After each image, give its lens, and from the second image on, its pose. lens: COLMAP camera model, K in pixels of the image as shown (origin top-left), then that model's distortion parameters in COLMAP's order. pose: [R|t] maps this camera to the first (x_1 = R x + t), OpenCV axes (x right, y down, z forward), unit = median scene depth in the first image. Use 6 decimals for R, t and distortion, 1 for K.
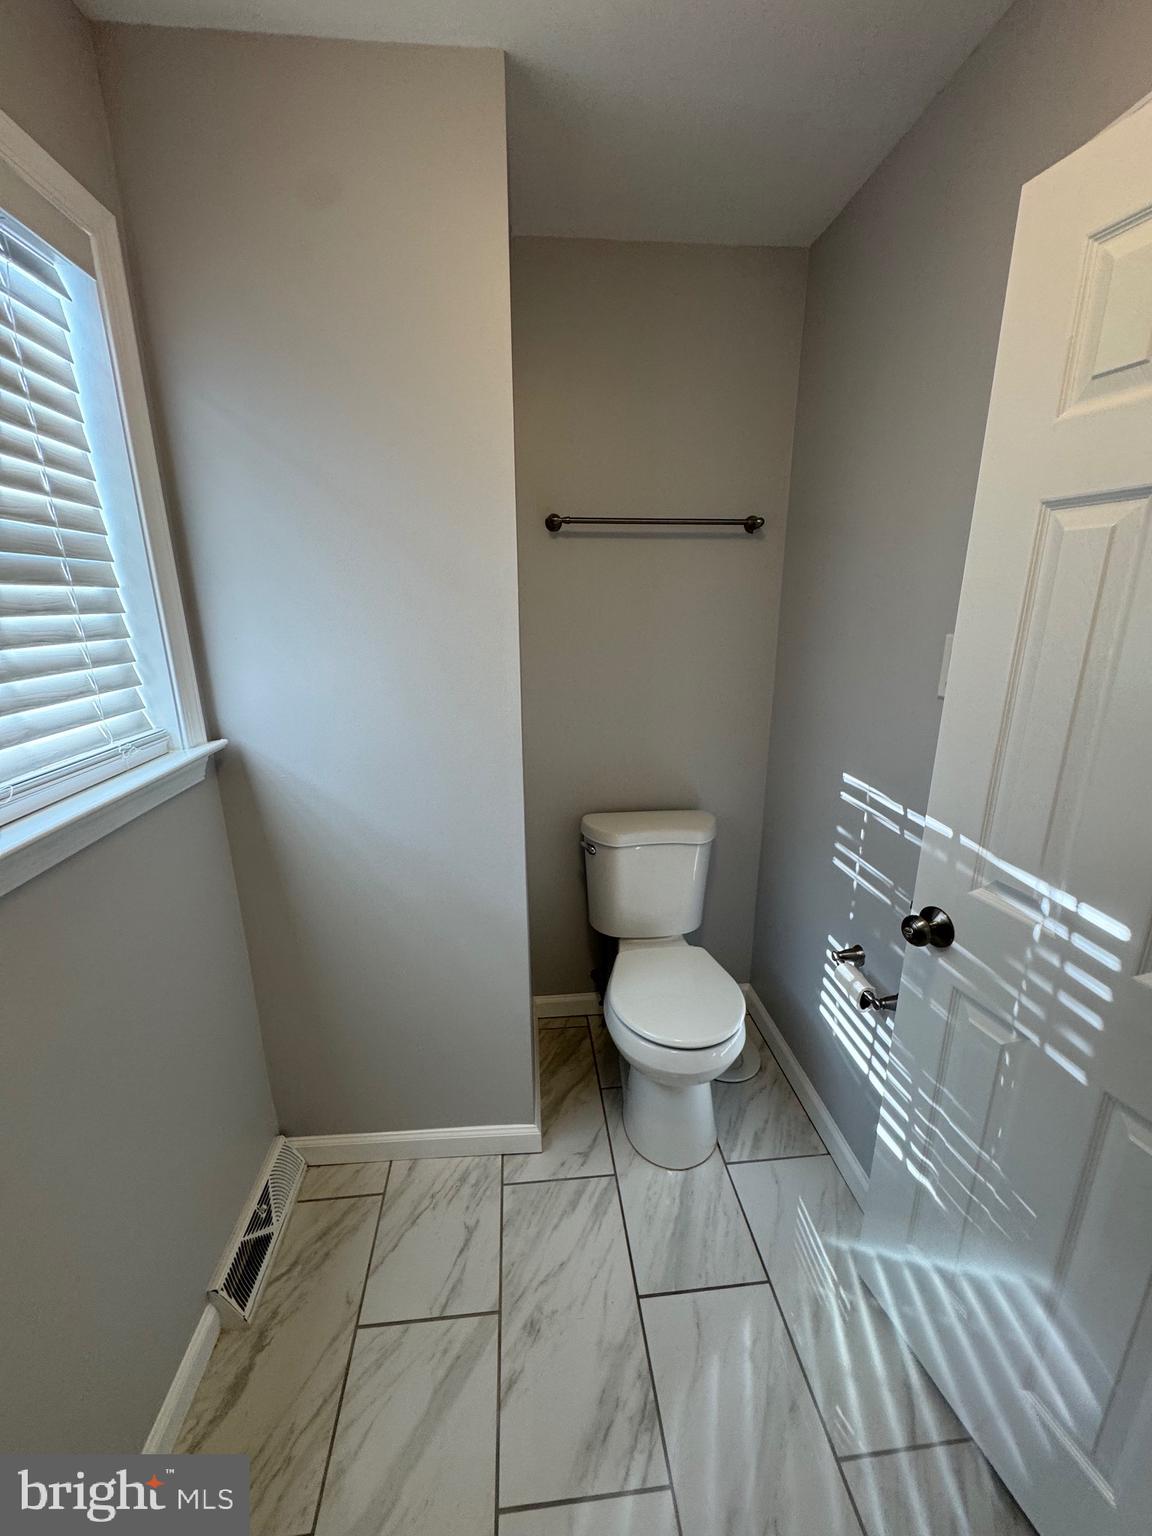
lens RADIAL K [[615.6, 0, 579.6], [0, 615.6, 775.1], [0, 0, 1]] dist [-0.008090, 0.002718]
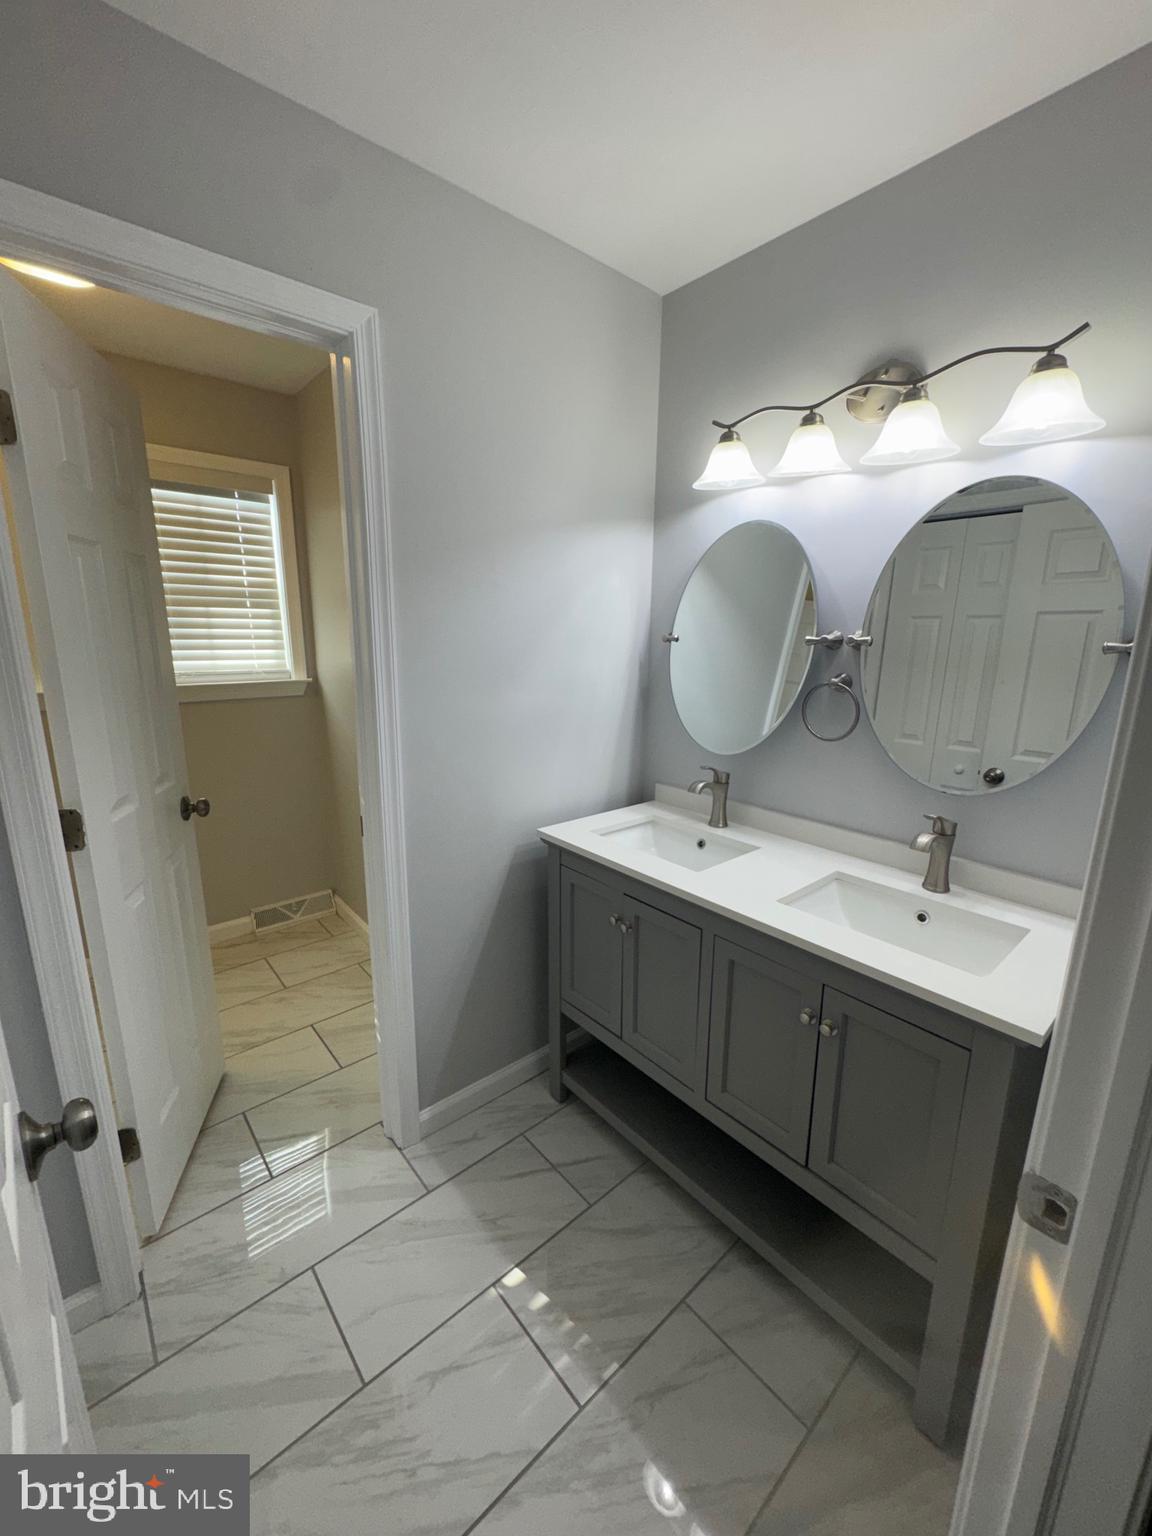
lens RADIAL K [[615.6, 0, 576.5], [0, 615.6, 768.8], [0, 0, 1]] dist [-0.008090, 0.002718]
pose [[0.577782, 0.189762, -0.793825, 1.932266], [-0.243706, 0.968339, 0.054098, -0.101201], [0.778958, 0.162203, 0.605735, 0.495219]]
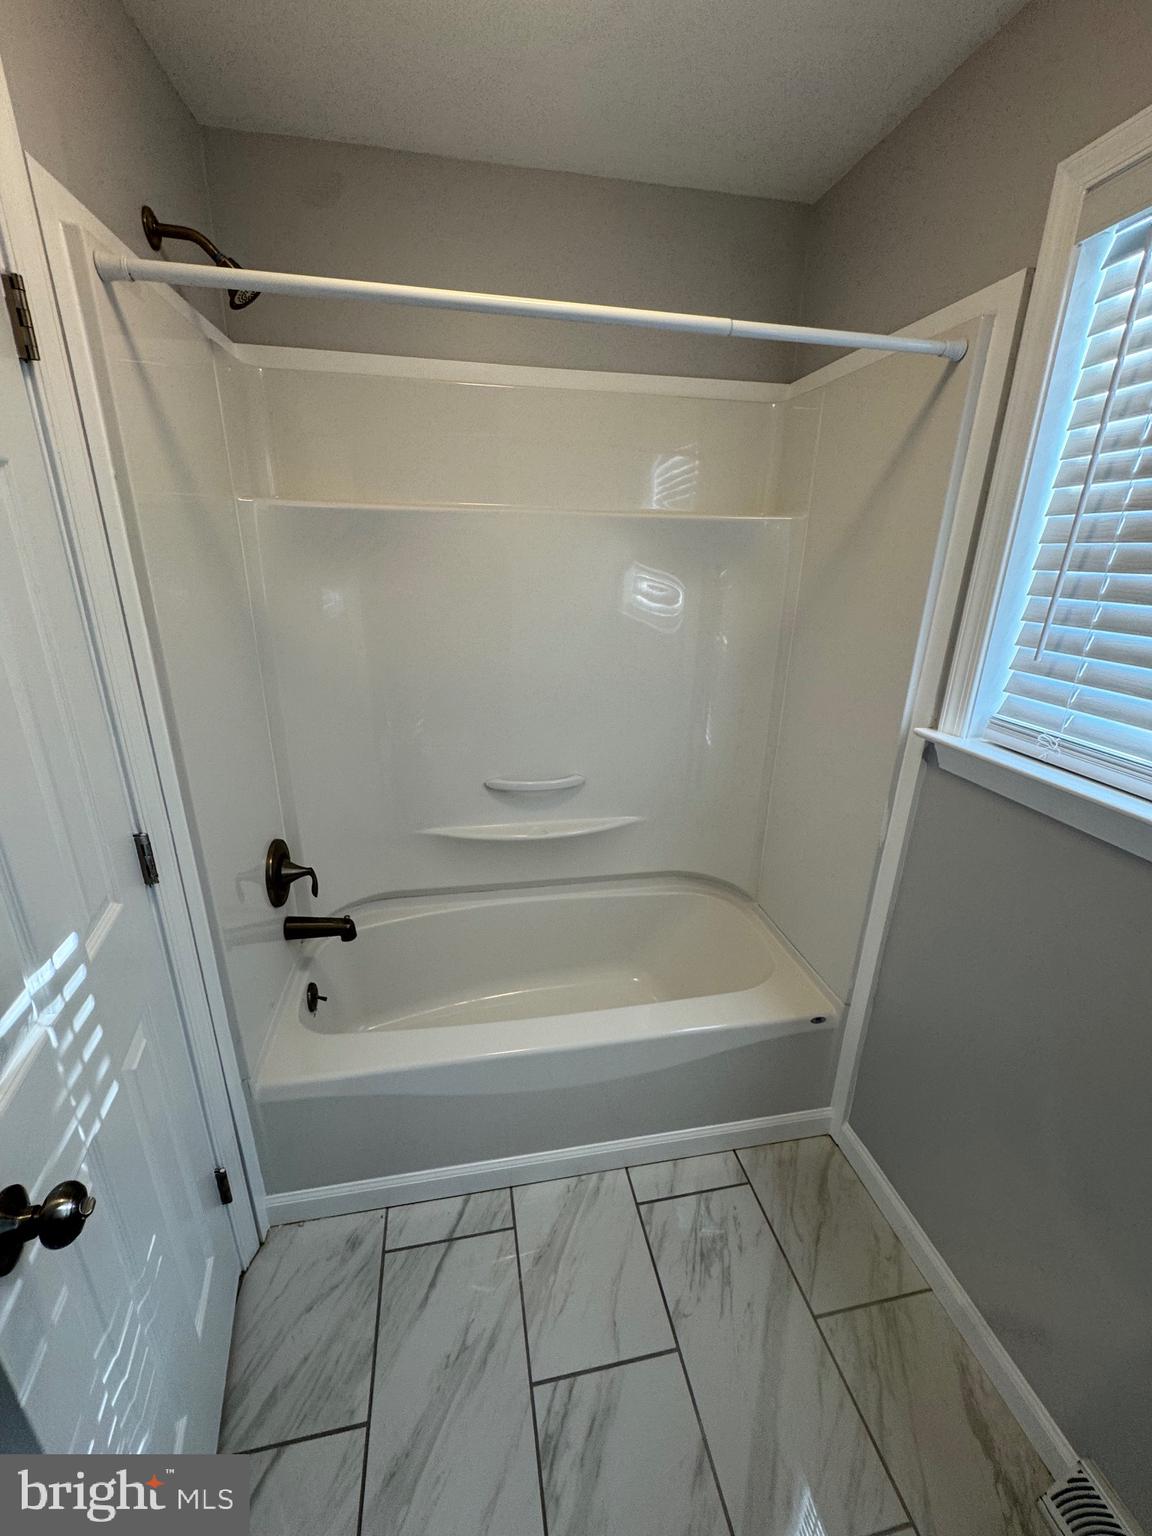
lens RADIAL K [[615.6, 0, 579.4], [0, 615.6, 760.6], [0, 0, 1]] dist [-0.008090, 0.002718]
pose [[-0.995929, 0.020252, -0.087841, 0.123415], [-0.034119, 0.817263, 0.575253, -0.374629], [0.083439, 0.575908, -0.813245, 1.124090]]
